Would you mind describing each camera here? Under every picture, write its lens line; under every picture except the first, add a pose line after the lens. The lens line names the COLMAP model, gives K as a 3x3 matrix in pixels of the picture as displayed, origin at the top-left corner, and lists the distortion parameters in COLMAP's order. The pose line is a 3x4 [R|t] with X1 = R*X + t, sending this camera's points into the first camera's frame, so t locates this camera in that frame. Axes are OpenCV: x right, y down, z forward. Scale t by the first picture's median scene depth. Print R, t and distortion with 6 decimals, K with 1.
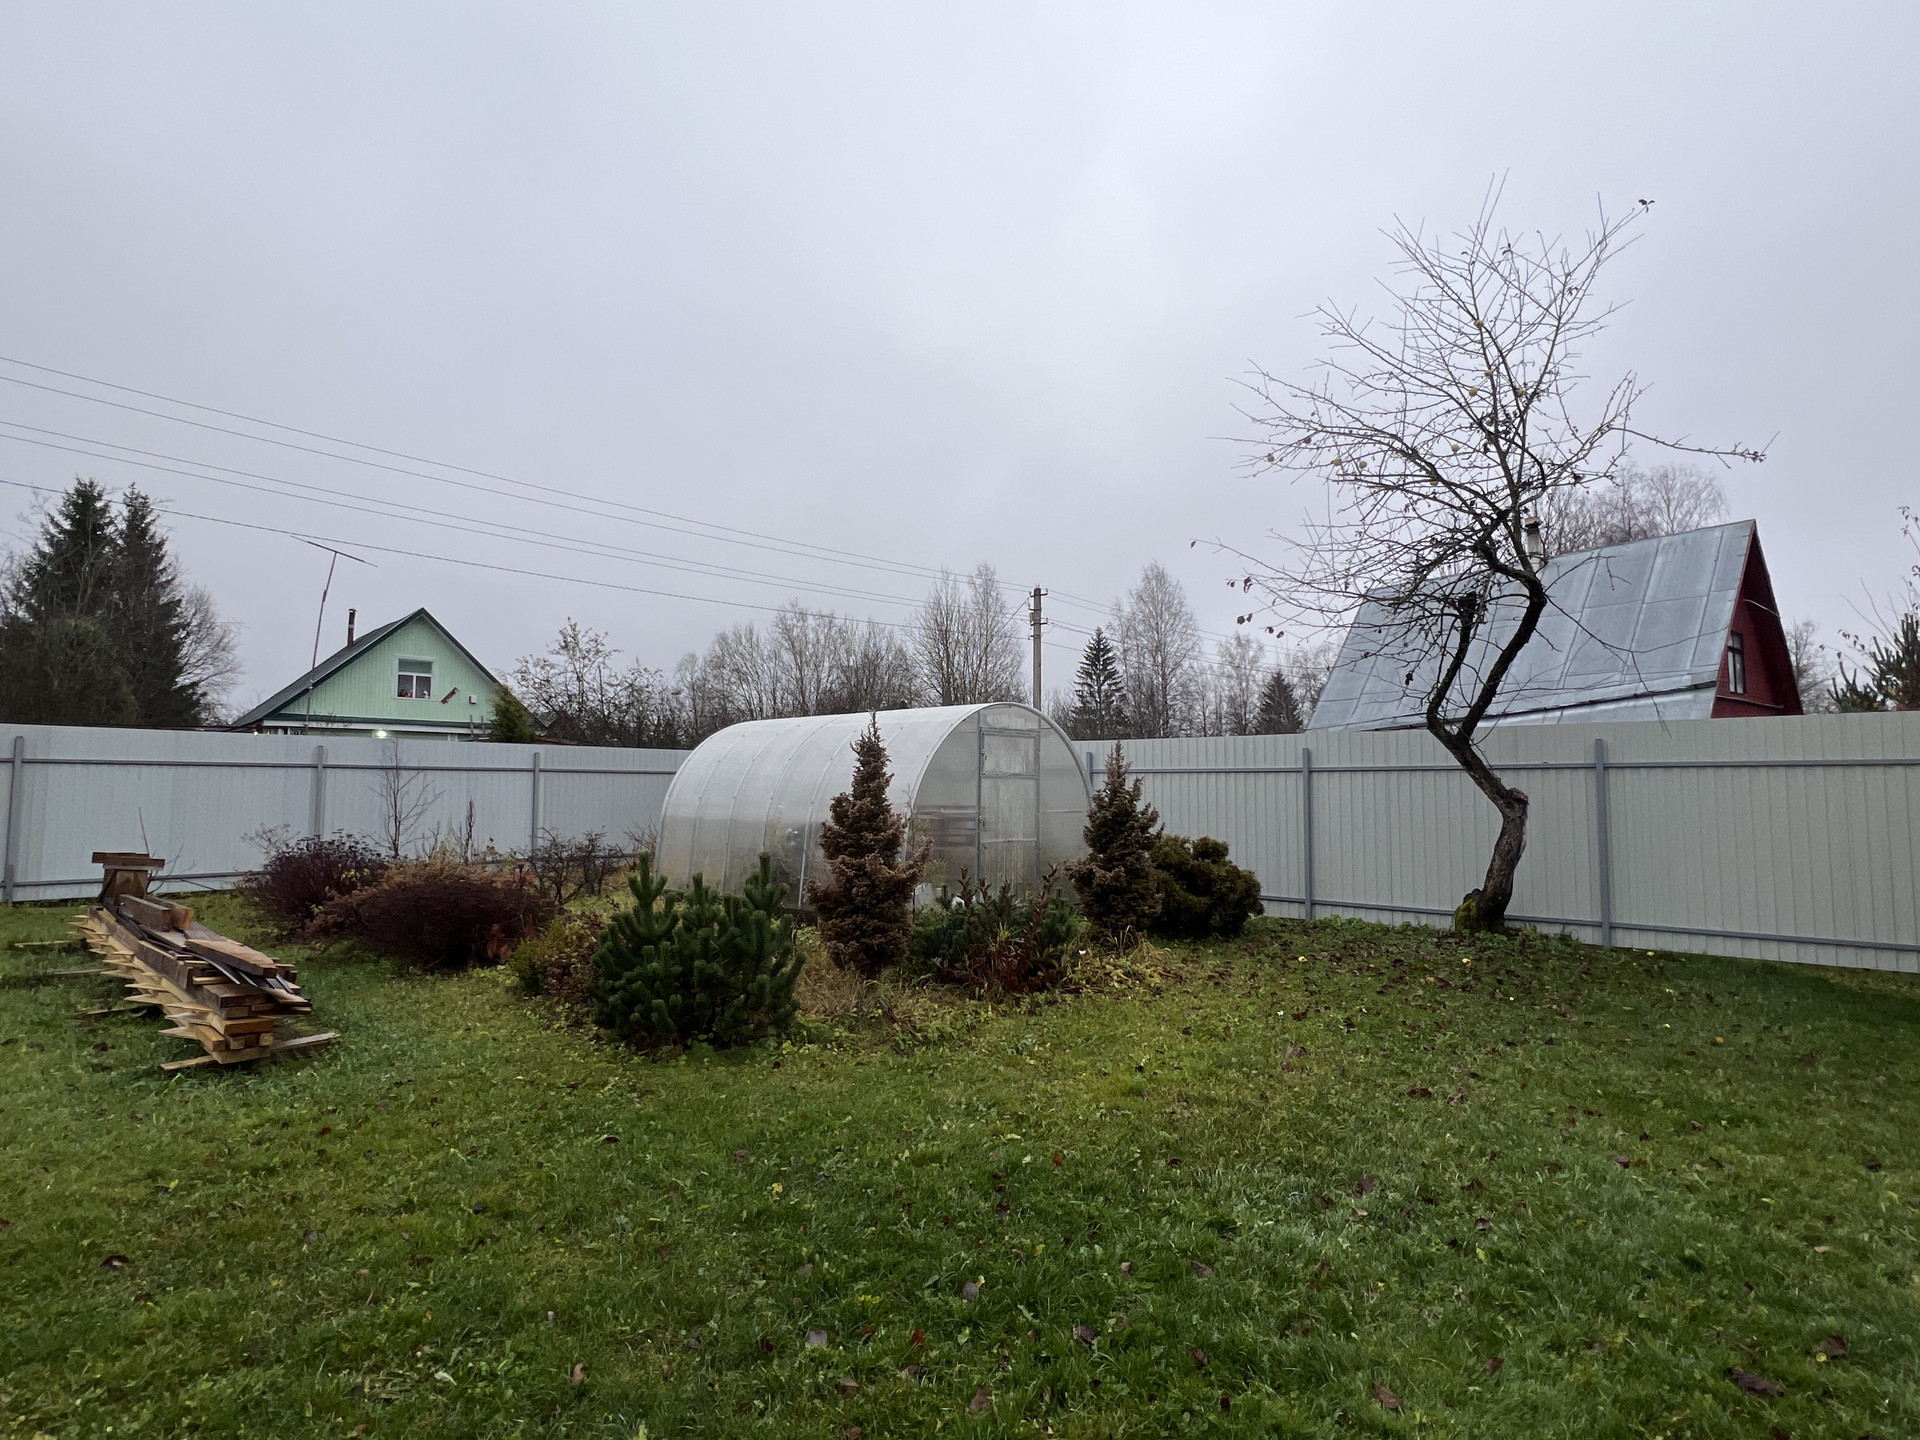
lens RADIAL K [[979.2, 0, 951.3], [0, 979.2, 723.9], [0, 0, 1]] dist [0.009093, -0.000829]
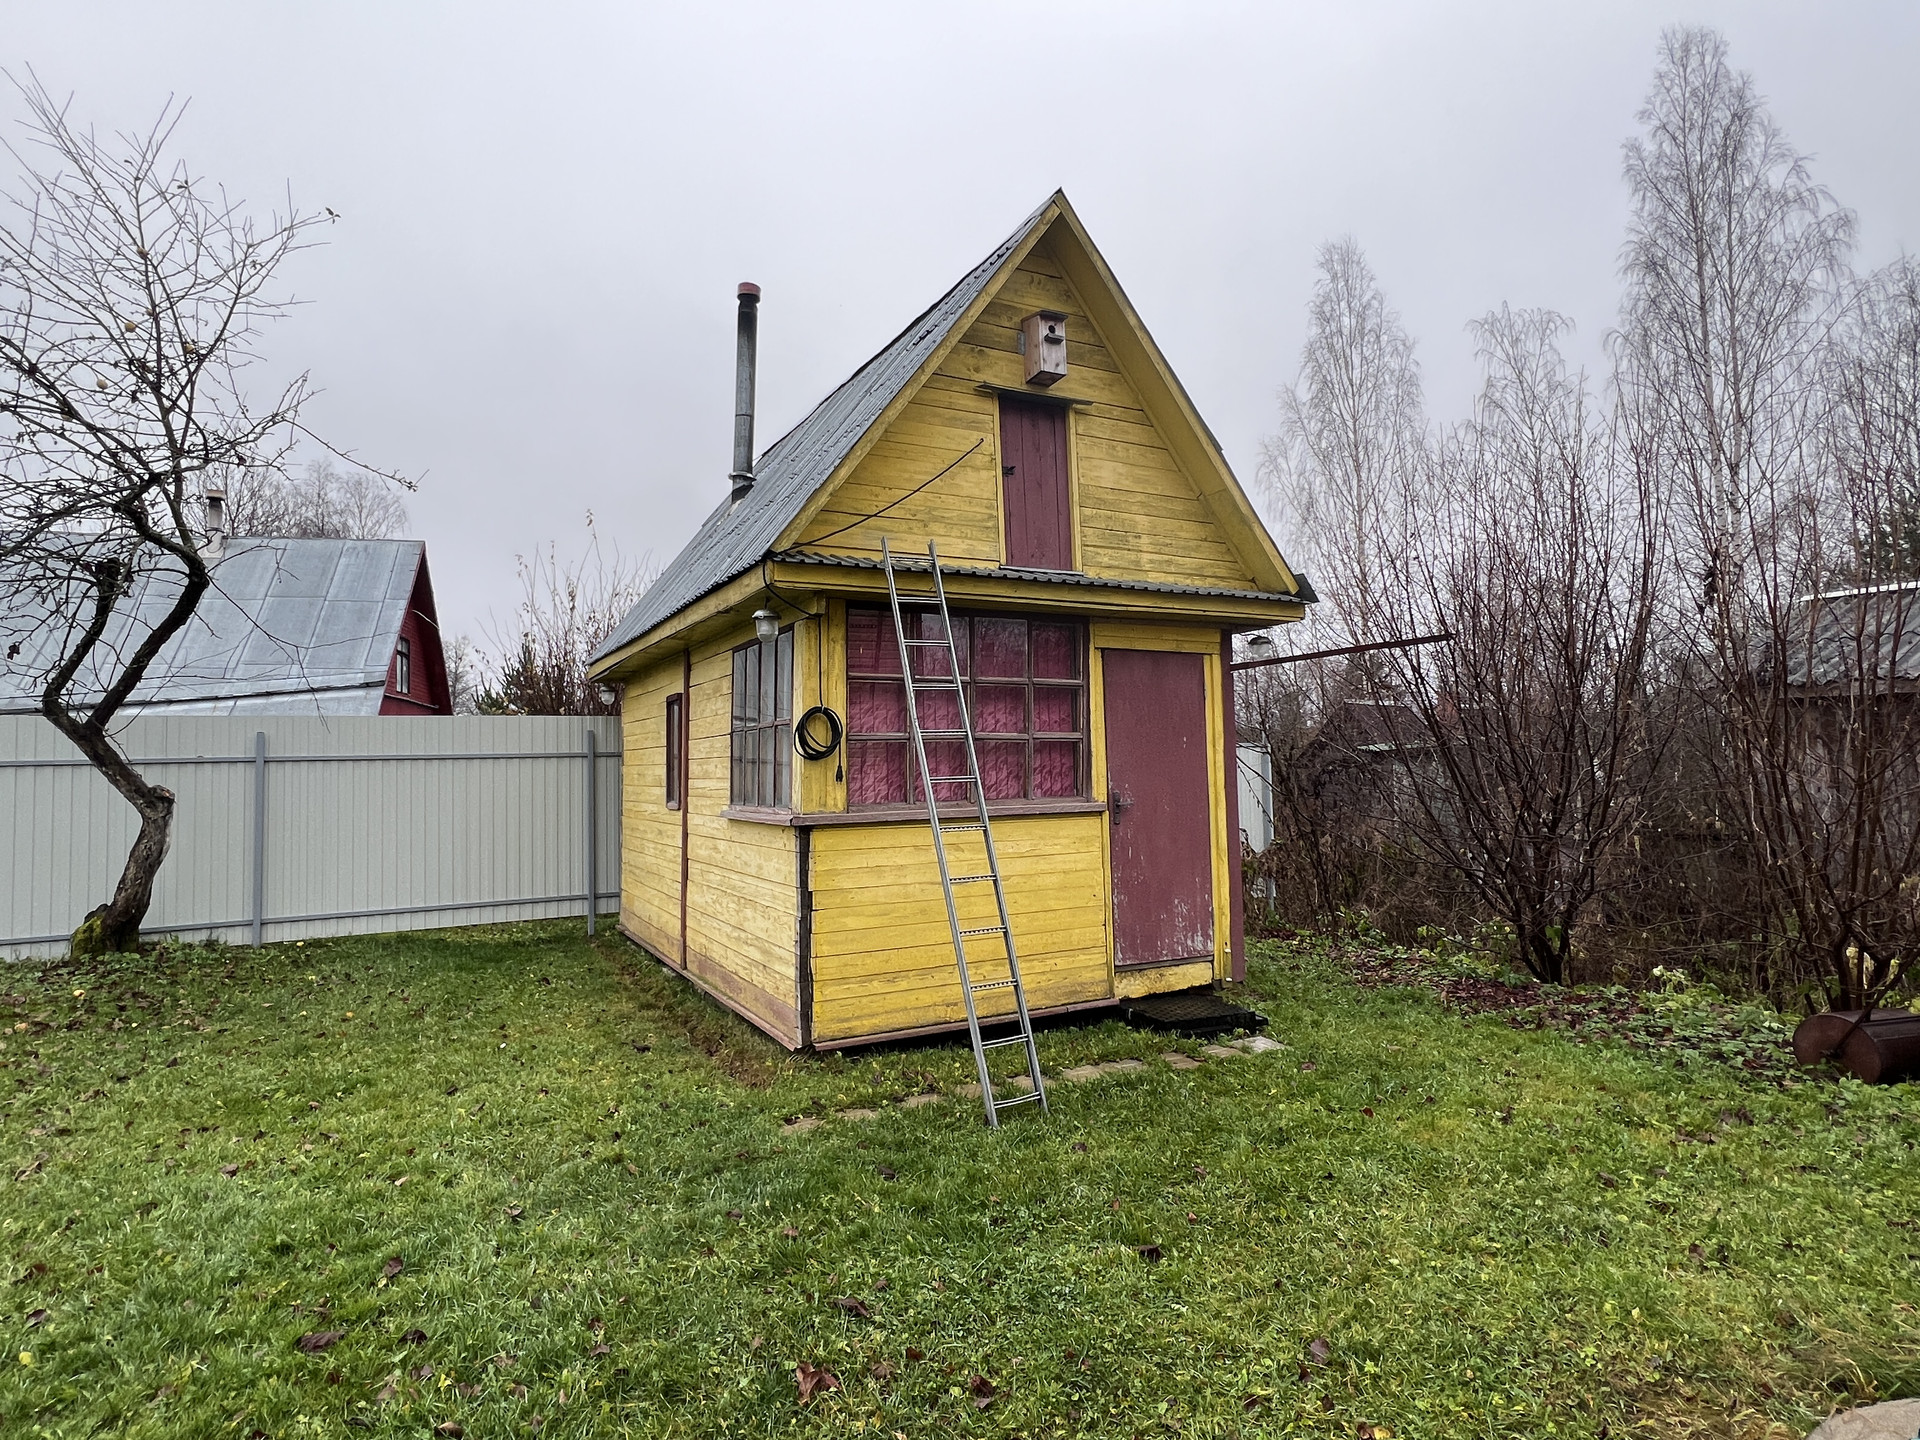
lens RADIAL K [[979.2, 0, 952.3], [0, 979.2, 720.0], [0, 0, 1]] dist [0.009093, -0.000829]
pose [[0.381570, 0.033775, 0.923723, 0.019586], [-0.038285, 0.999052, -0.020714, -0.003131], [-0.923547, -0.027461, 0.382502, -0.008114]]
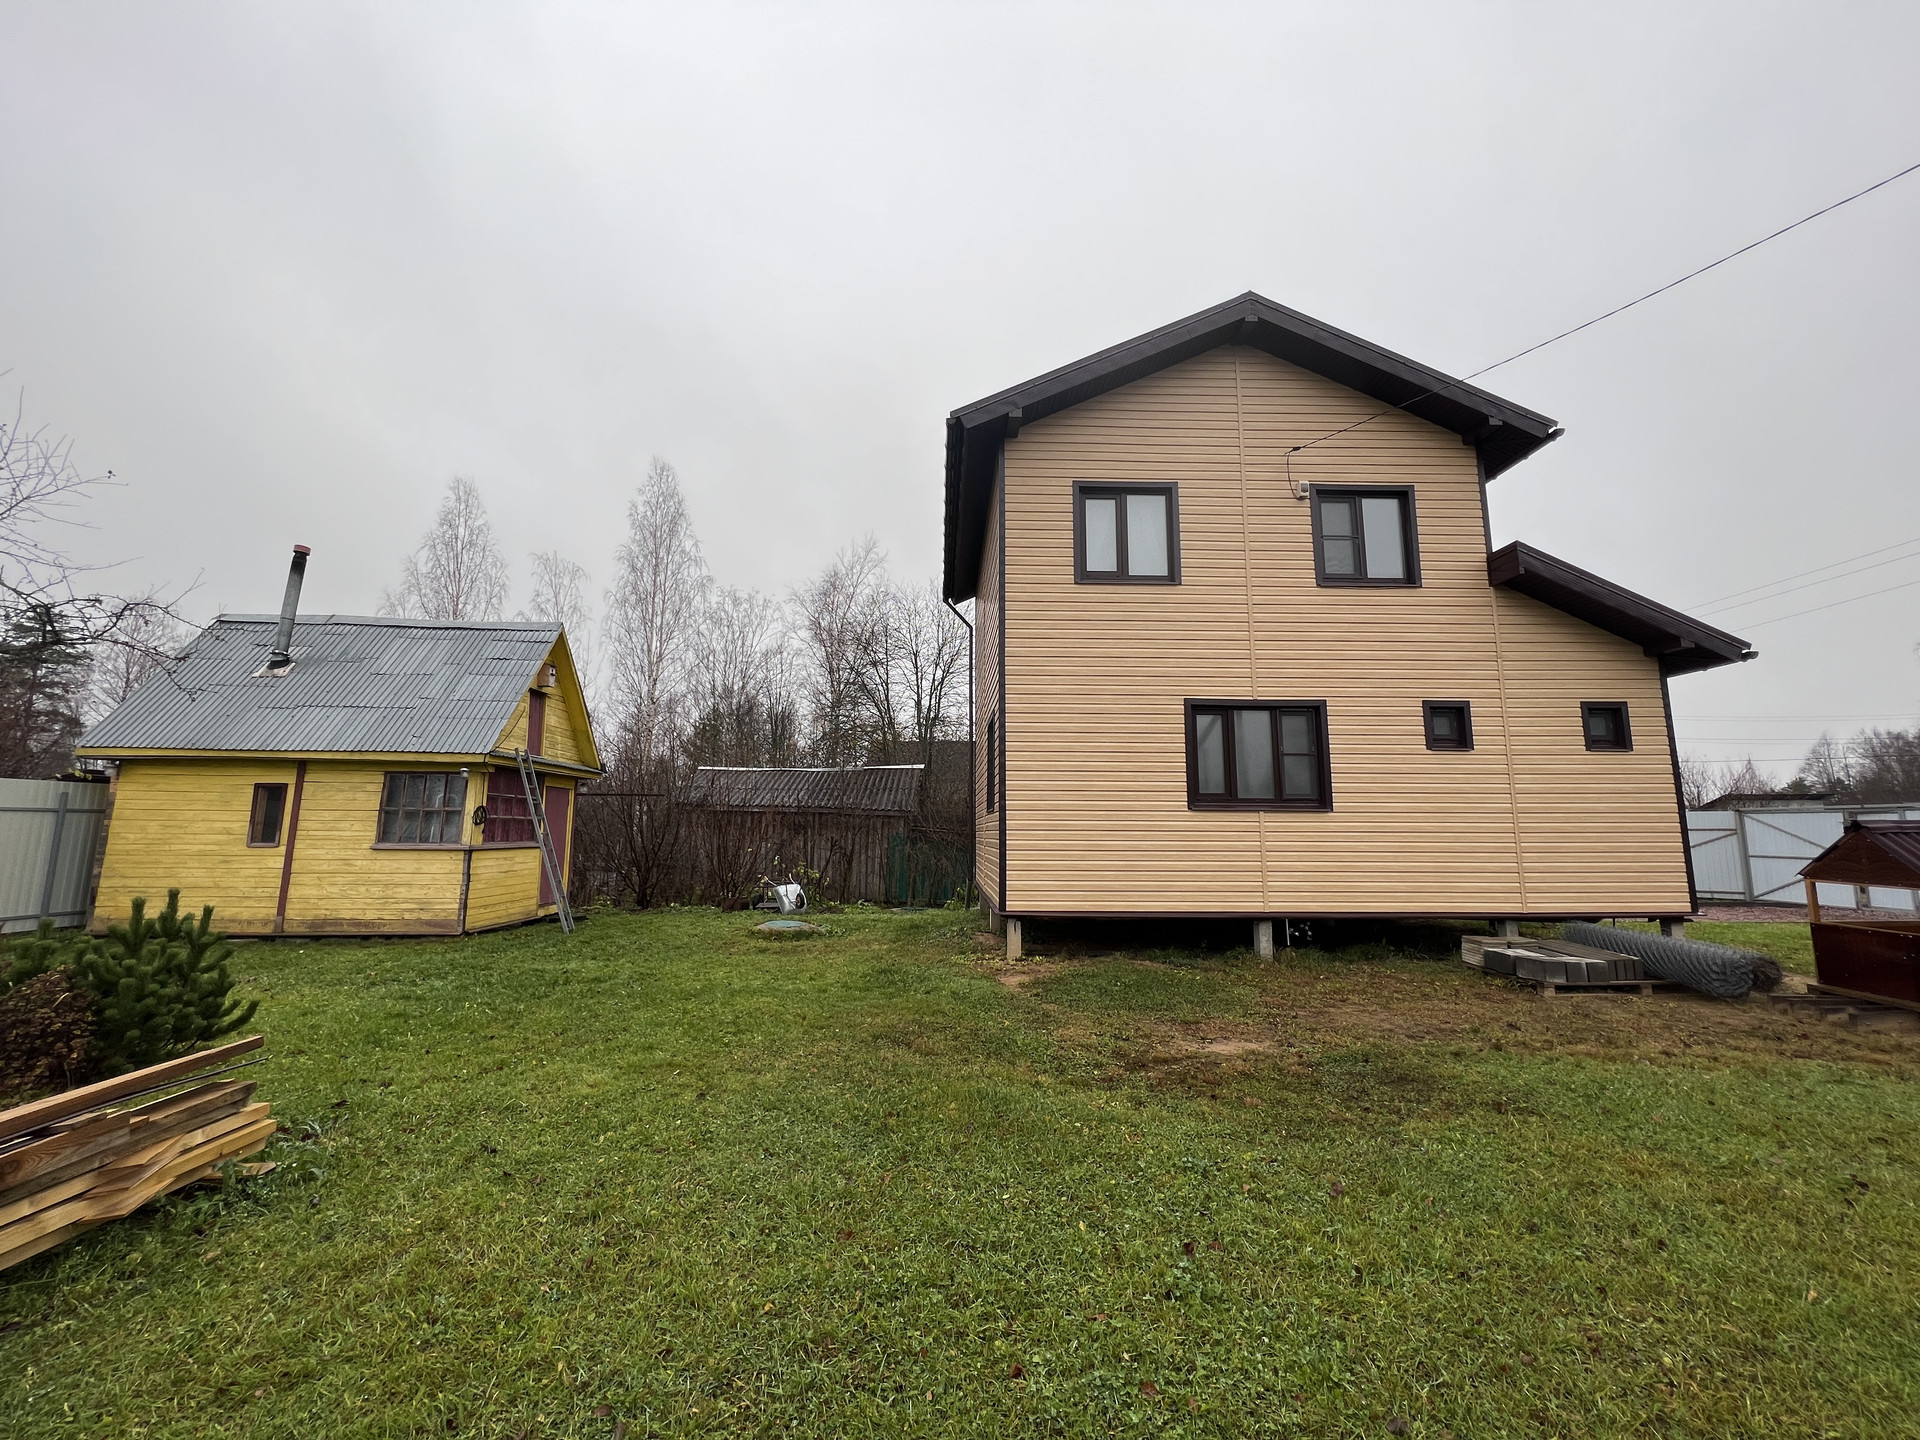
lens RADIAL K [[770.9, 0, 958.8], [0, 770.9, 713.5], [0, 0, 1]] dist [-0.002473, 0.000728]
pose [[-0.660995, 0.103107, 0.743273, -0.634084], [-0.060925, 0.979871, -0.190109, 0.015609], [-0.747913, -0.170945, -0.641408, 0.368039]]
